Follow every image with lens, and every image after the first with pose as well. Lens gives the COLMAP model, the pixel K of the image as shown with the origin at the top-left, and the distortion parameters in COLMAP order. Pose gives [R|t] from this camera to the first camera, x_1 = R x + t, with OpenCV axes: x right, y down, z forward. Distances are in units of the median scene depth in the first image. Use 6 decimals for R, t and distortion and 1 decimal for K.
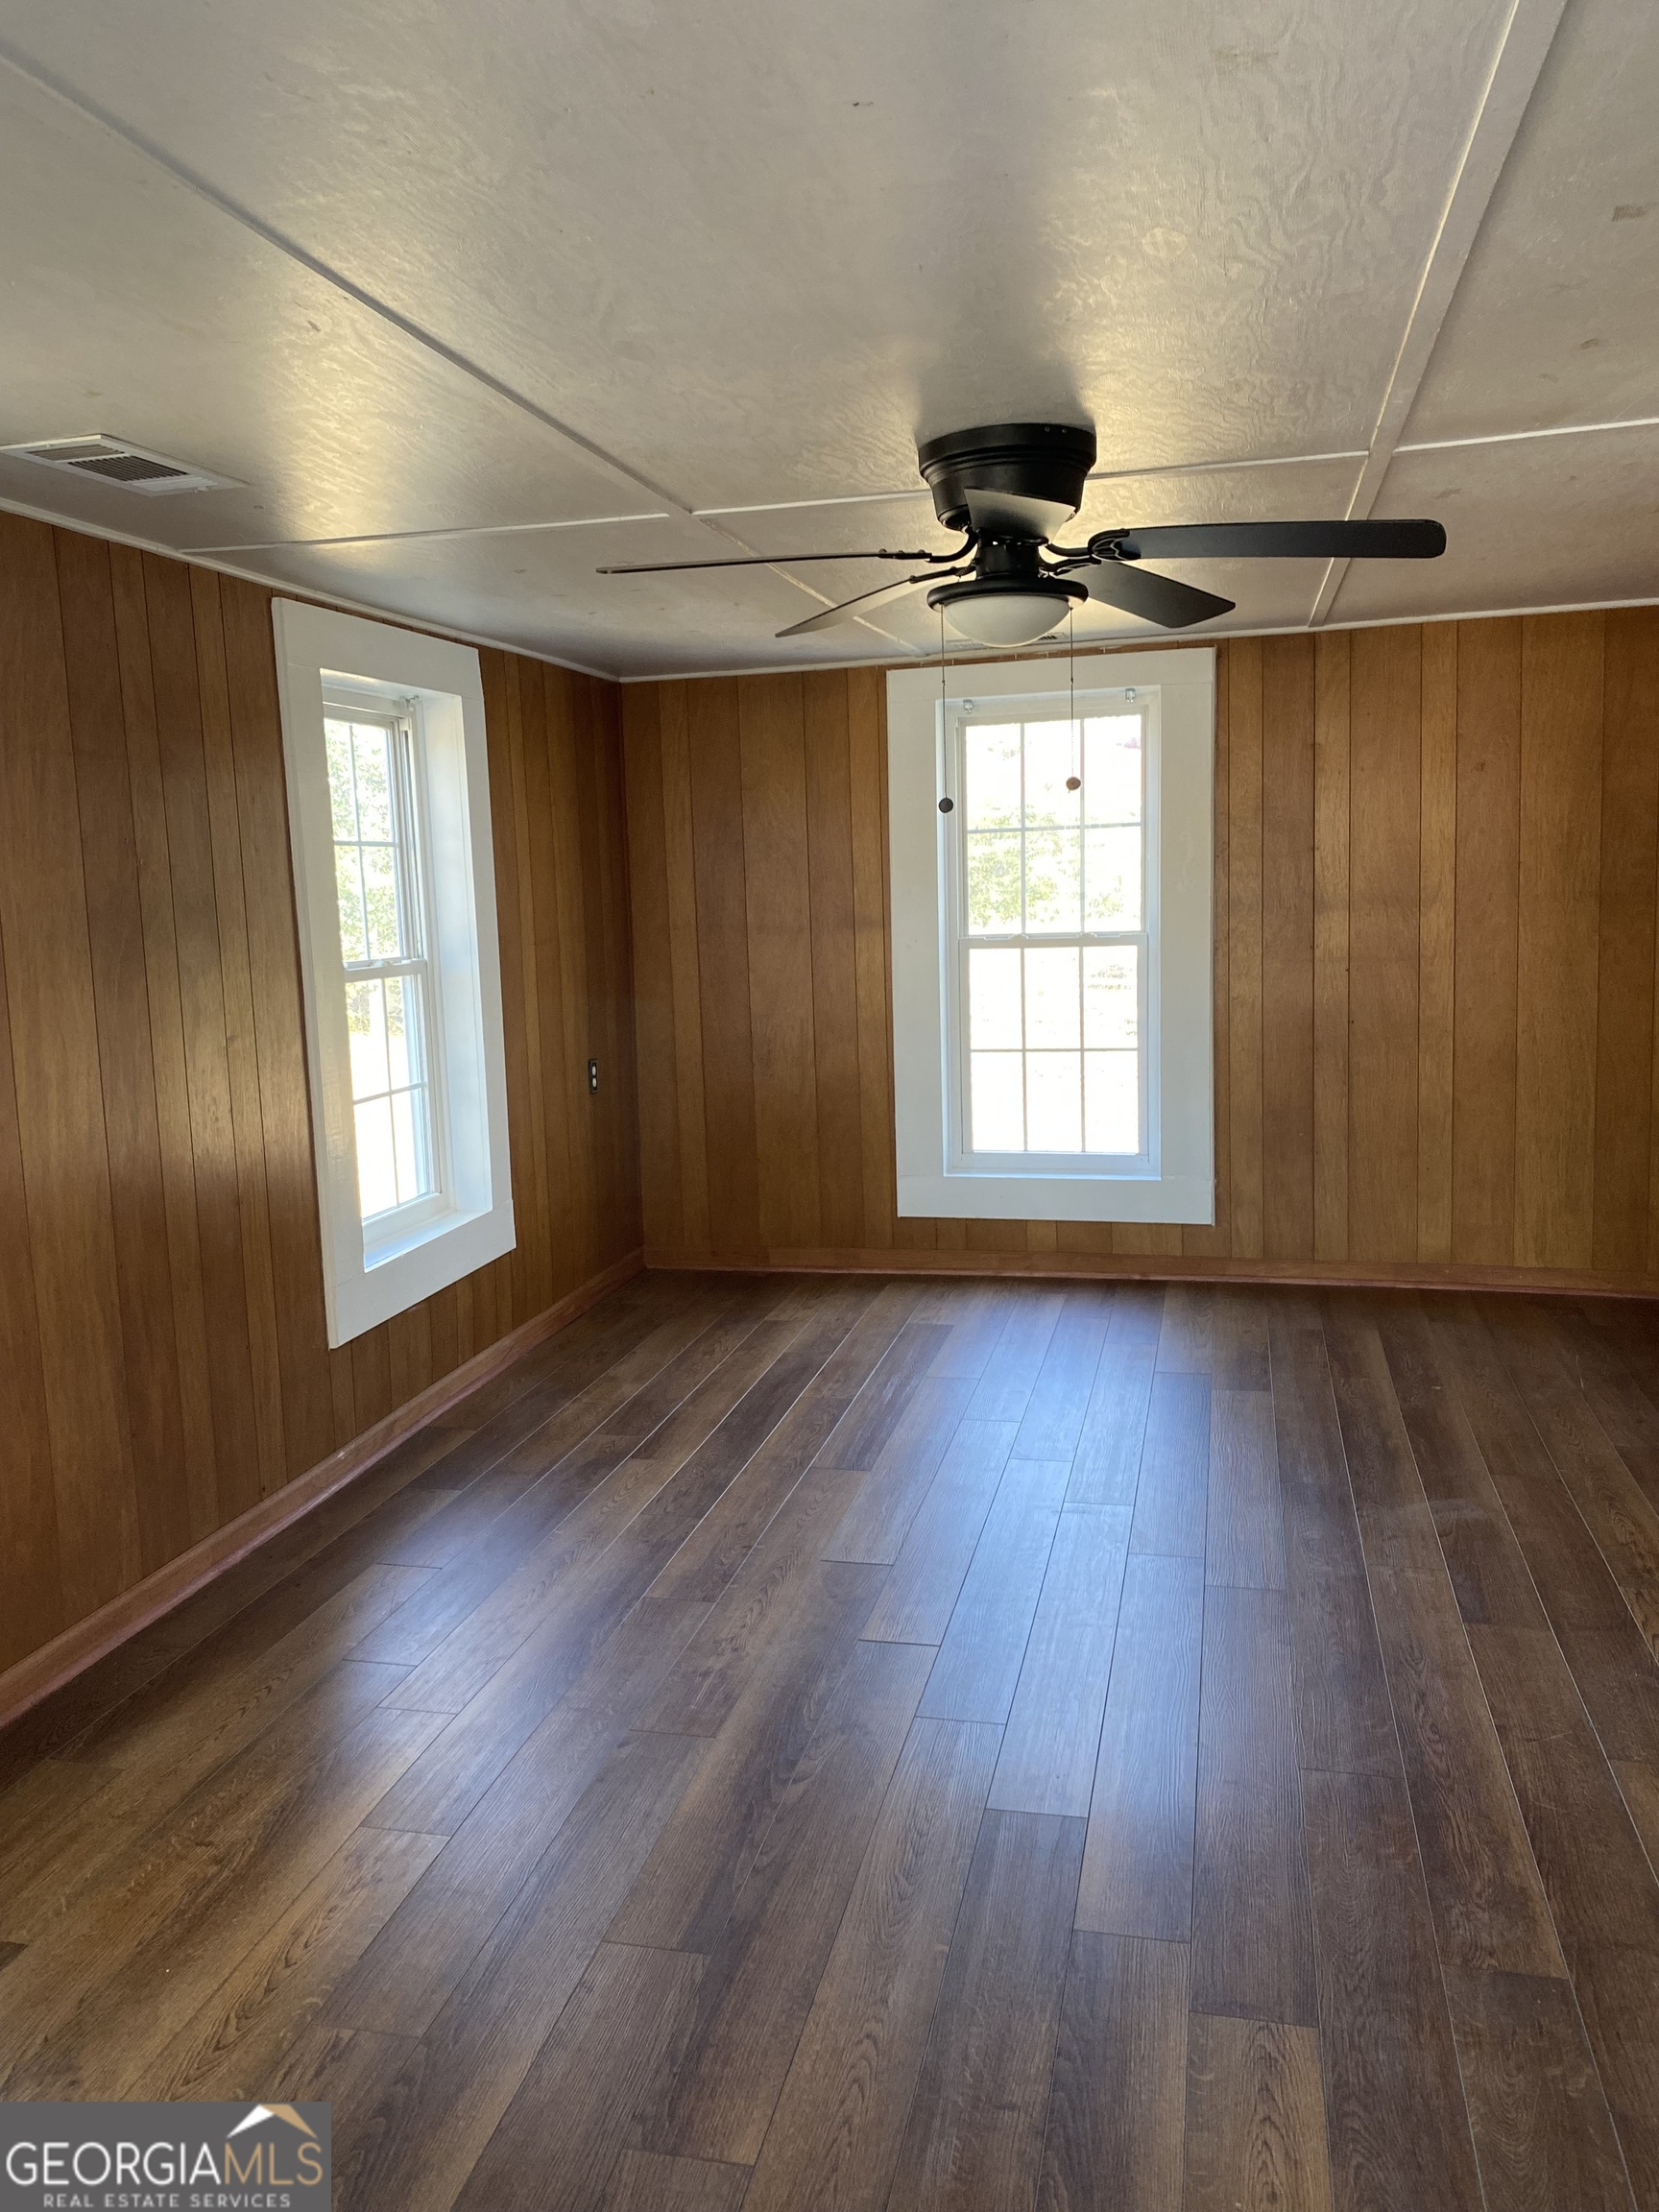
lens RADIAL K [[1705.0, 0, 827.4], [0, 1705.0, 1054.1], [0, 0, 1]] dist [0.126863, -0.241568]
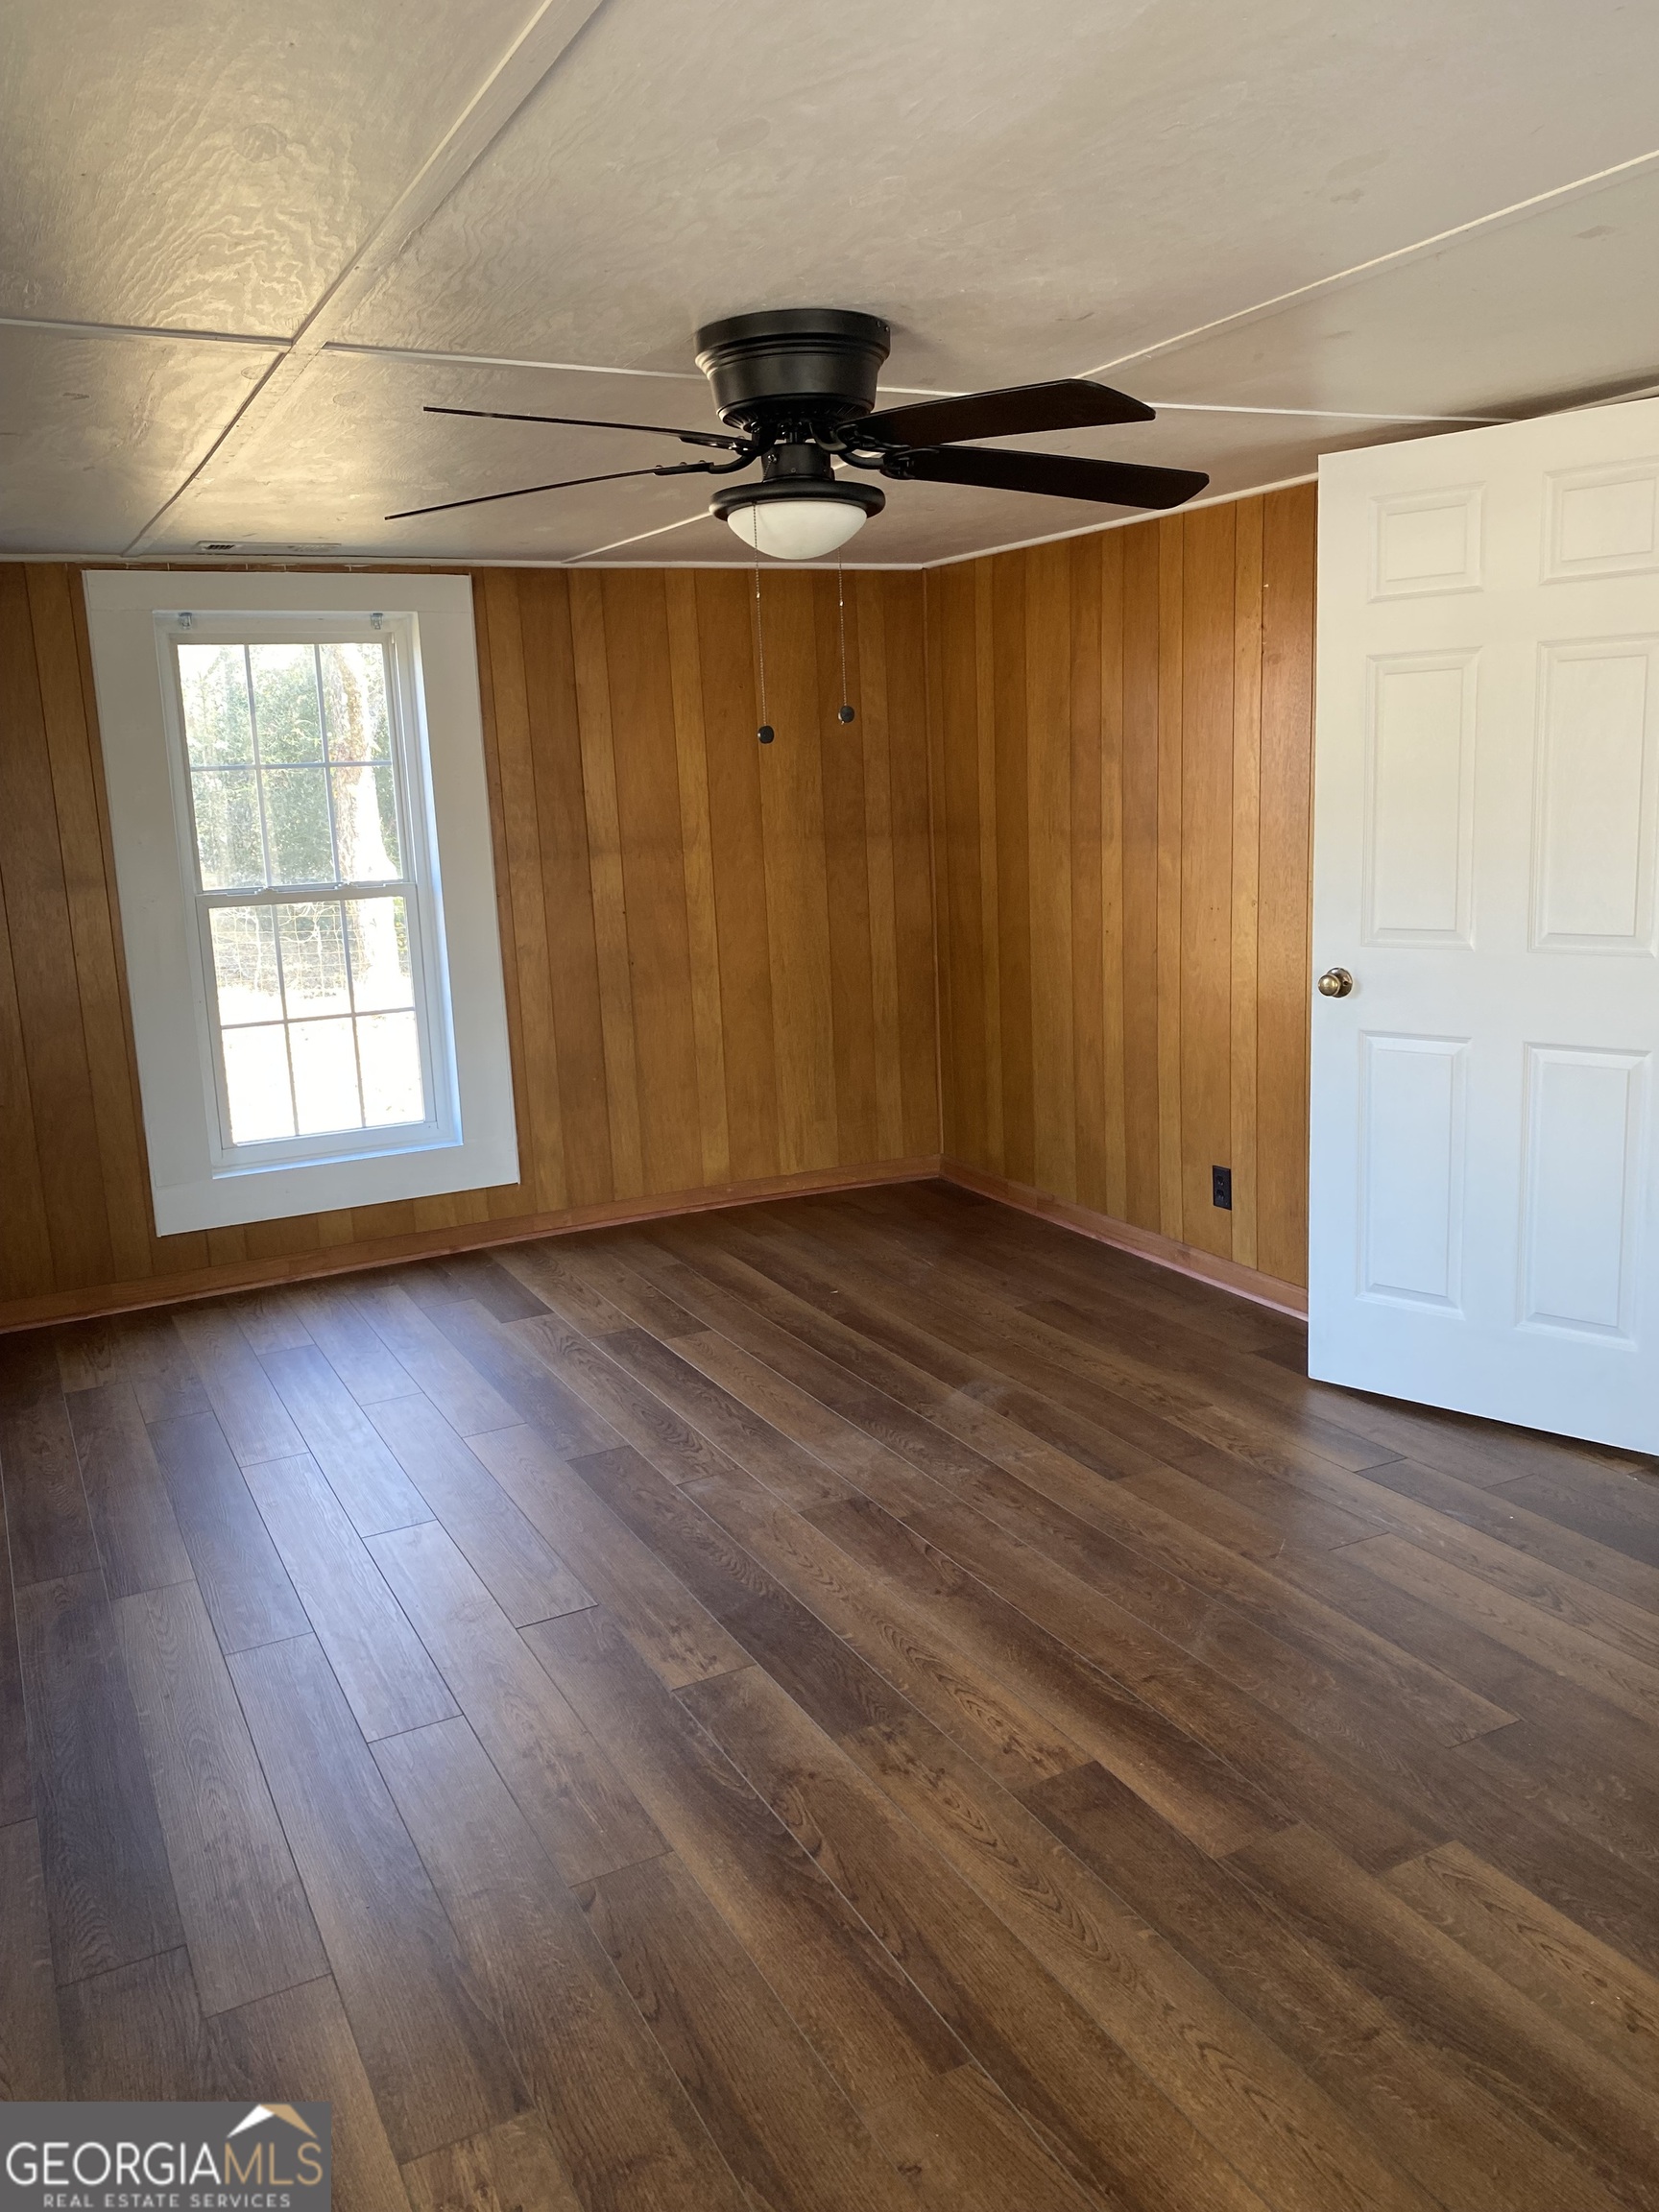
lens RADIAL K [[1670.4, 0, 829.9], [0, 1670.4, 1092.3], [0, 0, 1]] dist [0.053617, -0.076891]
pose [[0.751262, -0.120968, 0.648824, -0.252582], [0.087851, 0.992640, 0.083349, -0.014892], [-0.654132, -0.005618, 0.756360, 0.173403]]
